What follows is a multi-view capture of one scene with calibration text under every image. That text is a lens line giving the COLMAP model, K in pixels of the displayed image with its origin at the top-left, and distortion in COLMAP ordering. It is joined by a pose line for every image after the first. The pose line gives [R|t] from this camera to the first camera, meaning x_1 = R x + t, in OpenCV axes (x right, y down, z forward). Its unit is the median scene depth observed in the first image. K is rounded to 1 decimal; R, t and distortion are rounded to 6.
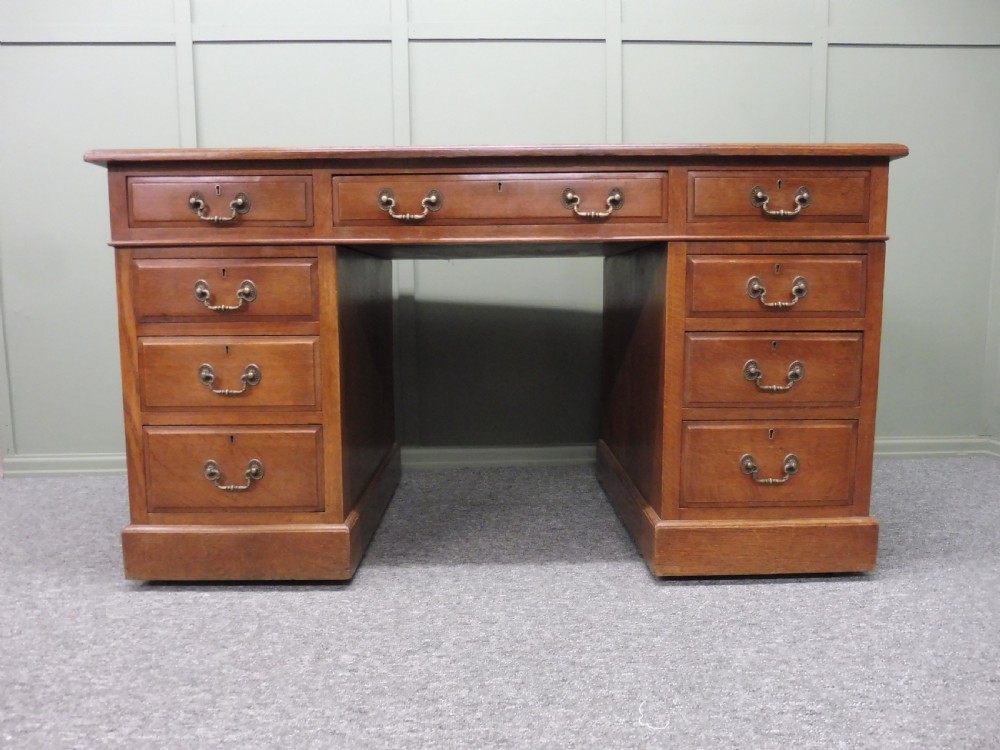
lens RADIAL K [[726.9, 0, 504.5], [0, 726.9, 380.4], [0, 0, 1]] dist [-0.060994, 0.018466]
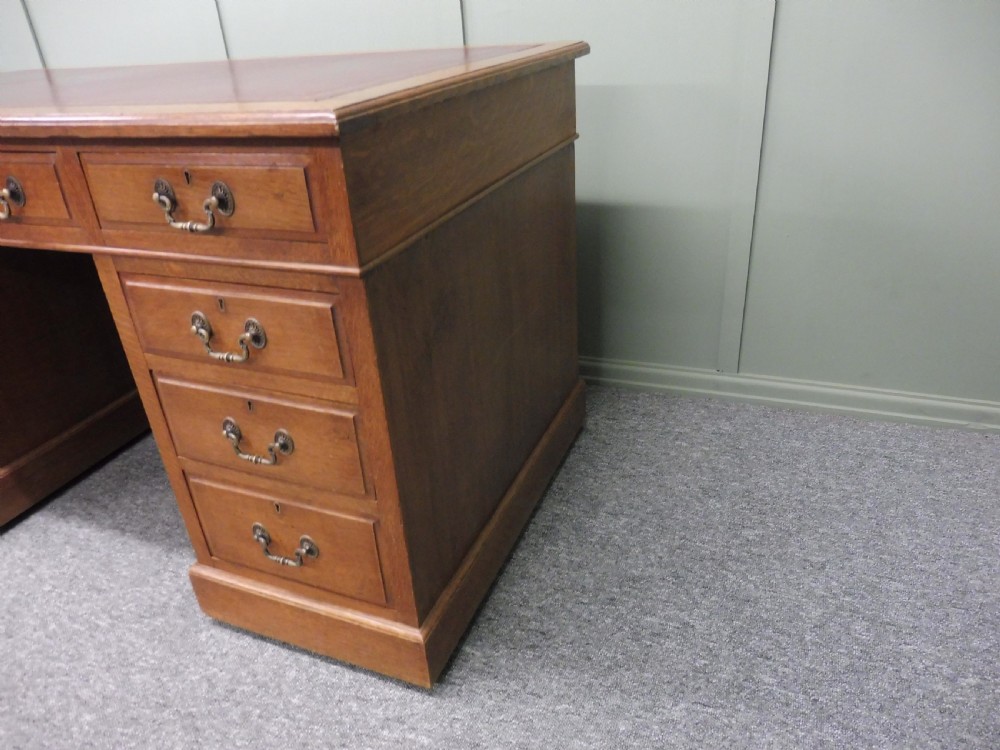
lens RADIAL K [[726.9, 0, 508.6], [0, 726.9, 376.3], [0, 0, 1]] dist [-0.060994, 0.018466]
pose [[0.922115, 0.139867, -0.360751, 0.847796], [0.002731, 0.929999, 0.367551, -0.327348], [0.386906, -0.339910, 0.857184, 0.509185]]
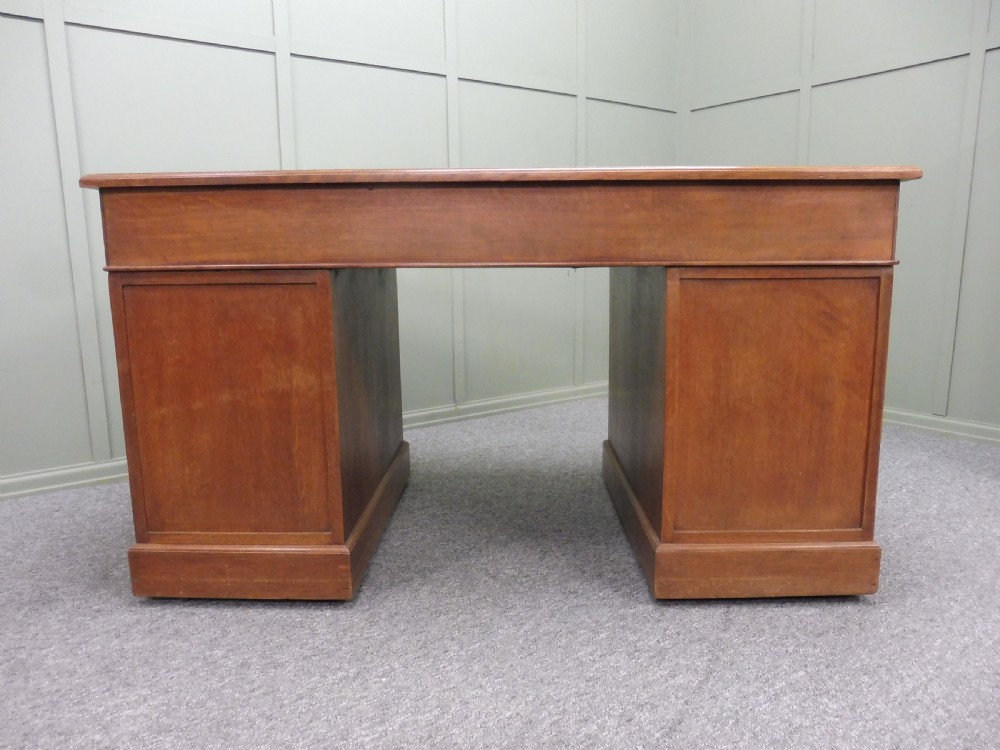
lens RADIAL K [[726.9, 0, 500.8], [0, 726.9, 367.2], [0, 0, 1]] dist [-0.060994, 0.018466]
pose [[0.839101, -0.088889, 0.536663, -0.789469], [0.069119, 0.995985, 0.056897, -0.070395], [-0.539566, -0.010649, 0.841876, -0.134696]]
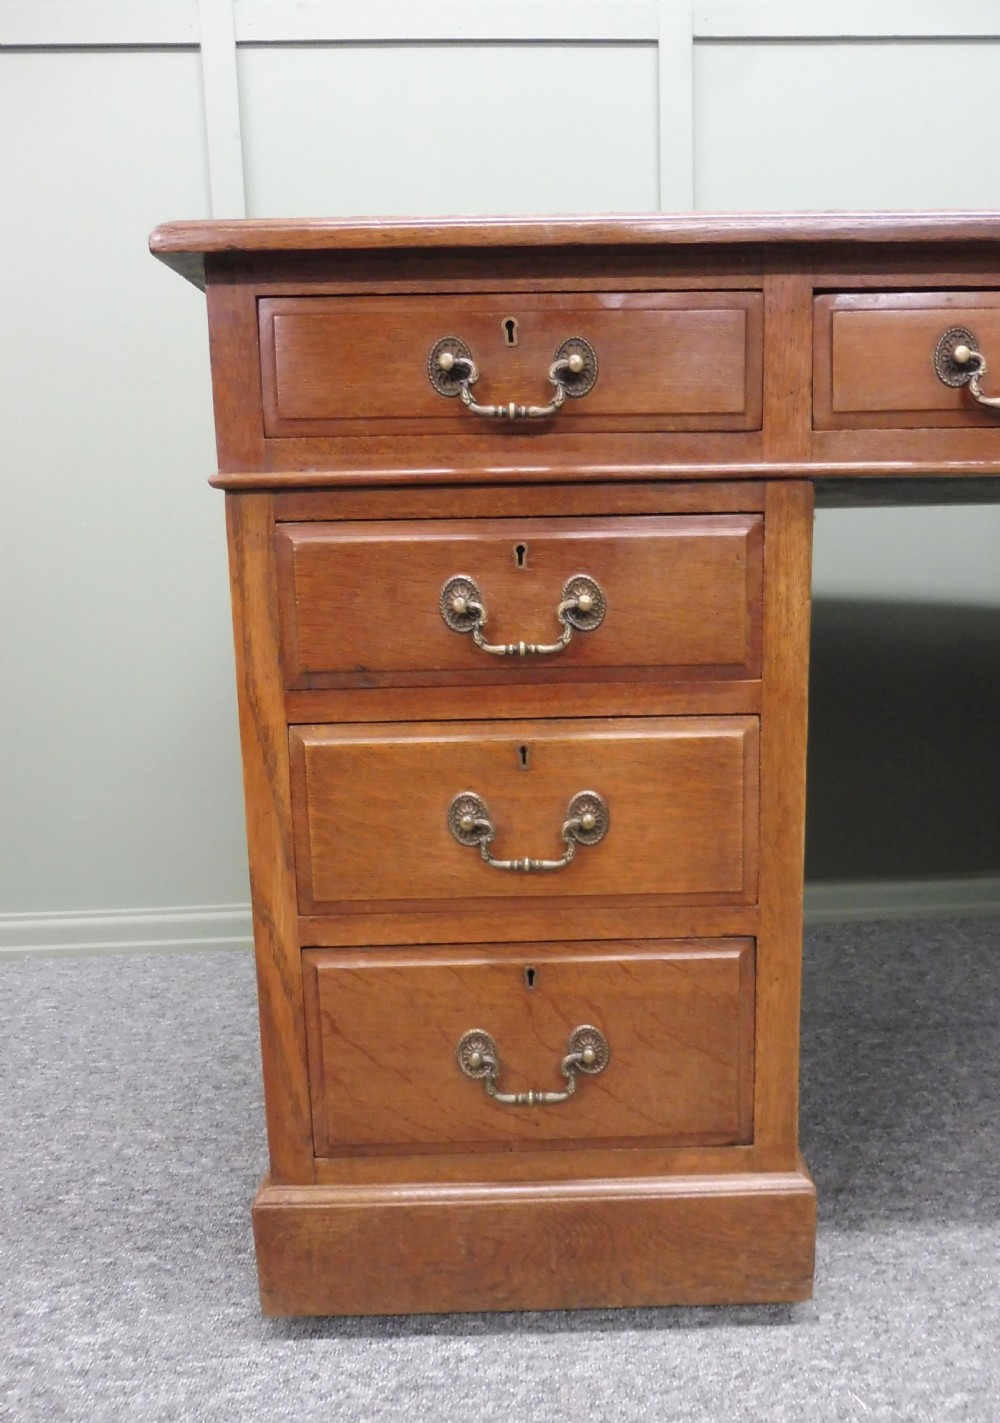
lens RADIAL K [[1130.1, 0, 565.9], [0, 1130.1, 767.6], [0, 0, 1]] dist [-0.044010, -0.010597]
pose [[0.999890, -0.014067, -0.004707, -0.355033], [0.014353, 0.997610, 0.067594, -0.076070], [0.003745, -0.067654, 0.997702, 0.388458]]
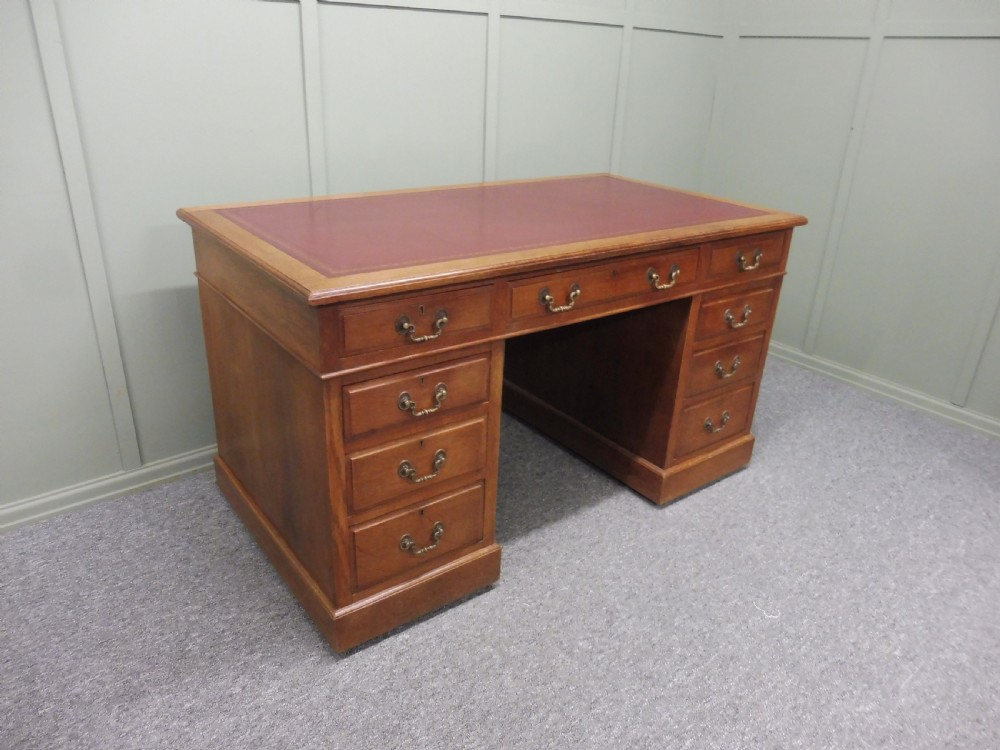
lens RADIAL K [[726.9, 0, 498.8], [0, 726.9, 368.5], [0, 0, 1]] dist [-0.060994, 0.018466]
pose [[0.809887, -0.194120, 0.553534, -0.872059], [0.023597, 0.953672, 0.299920, -0.478429], [-0.586111, -0.229840, 0.776948, 0.088548]]
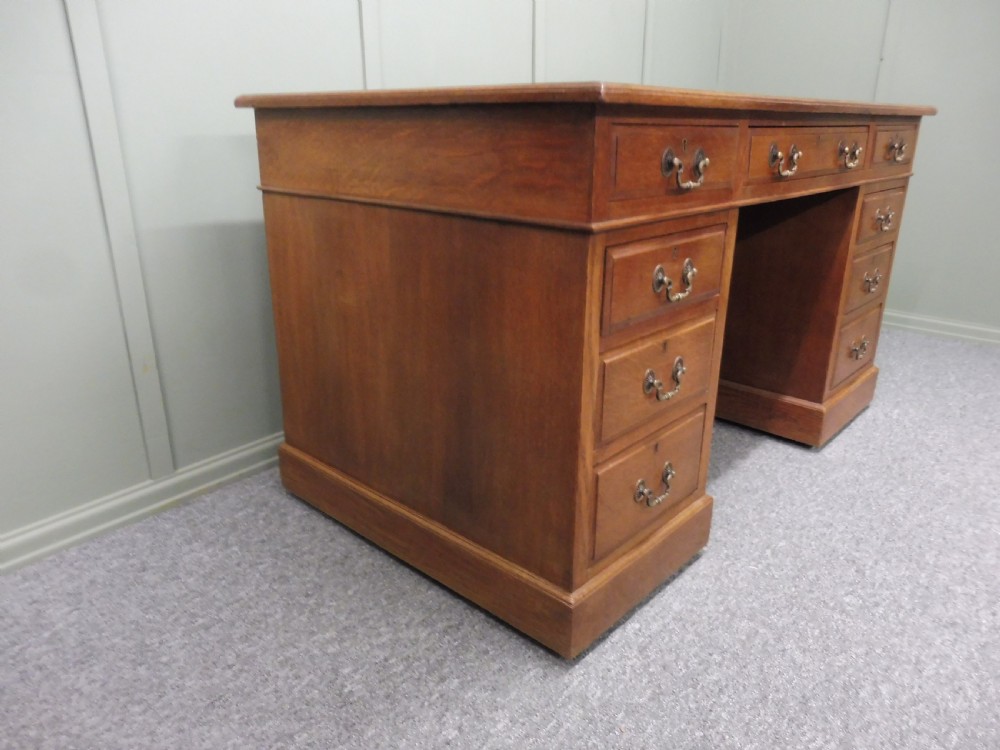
lens RADIAL K [[726.9, 0, 495.4], [0, 726.9, 379.9], [0, 0, 1]] dist [-0.060994, 0.018466]
pose [[0.693369, -0.237988, 0.680148, -1.067914], [0.076830, 0.962922, 0.258608, -0.228895], [-0.716475, -0.127055, 0.685945, 0.564024]]
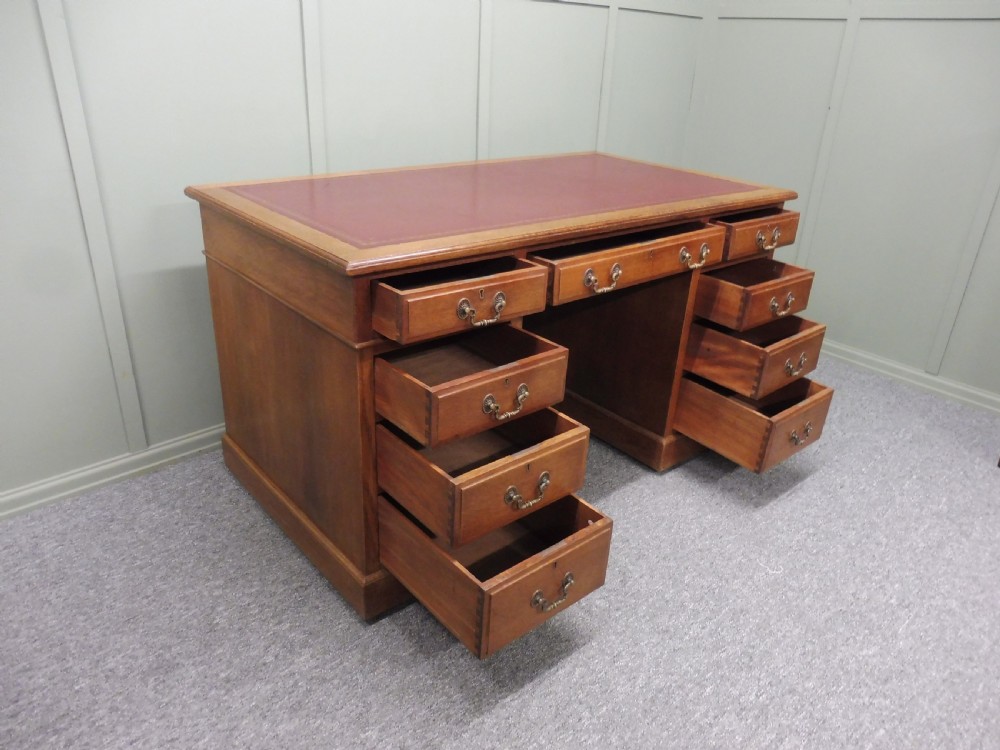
lens RADIAL K [[726.9, 0, 497.7], [0, 726.9, 376.1], [0, 0, 1]] dist [-0.060994, 0.018466]
pose [[0.776100, -0.226755, 0.588431, -0.968605], [0.026413, 0.943984, 0.328933, -0.465427], [-0.630057, -0.239743, 0.738615, 0.115274]]
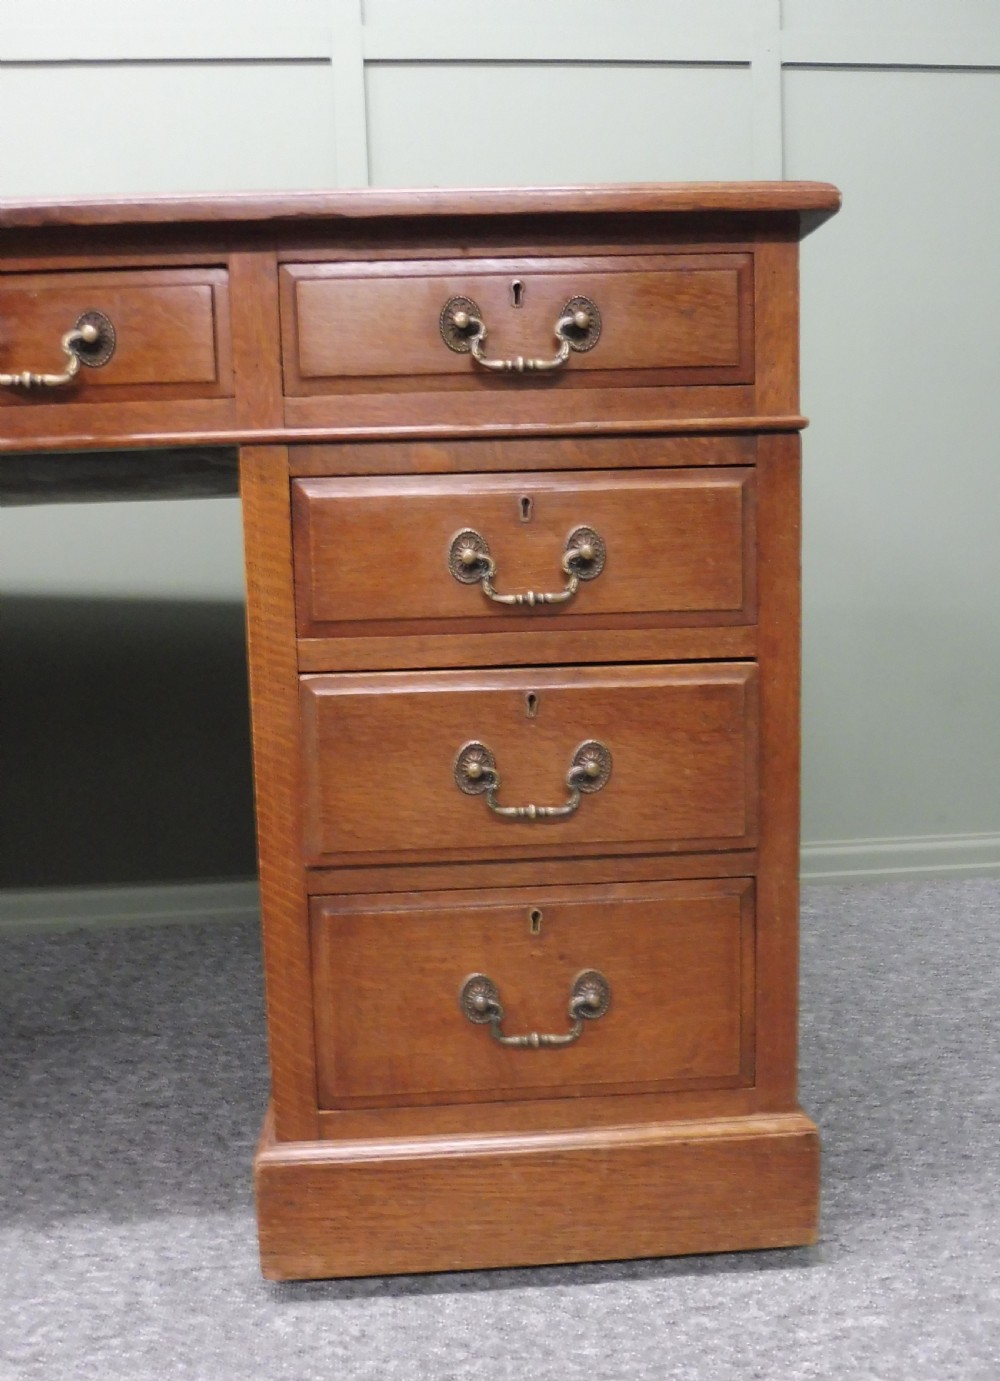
lens RADIAL K [[1145.8, 0, 463.2], [0, 1145.8, 679.5], [0, 0, 1]] dist [-0.066781, 0.045052]
pose [[0.998823, -0.029201, 0.038735, 0.312799], [0.029854, 0.999420, -0.016389, -0.051282], [-0.038234, 0.017526, 0.999115, 0.372898]]
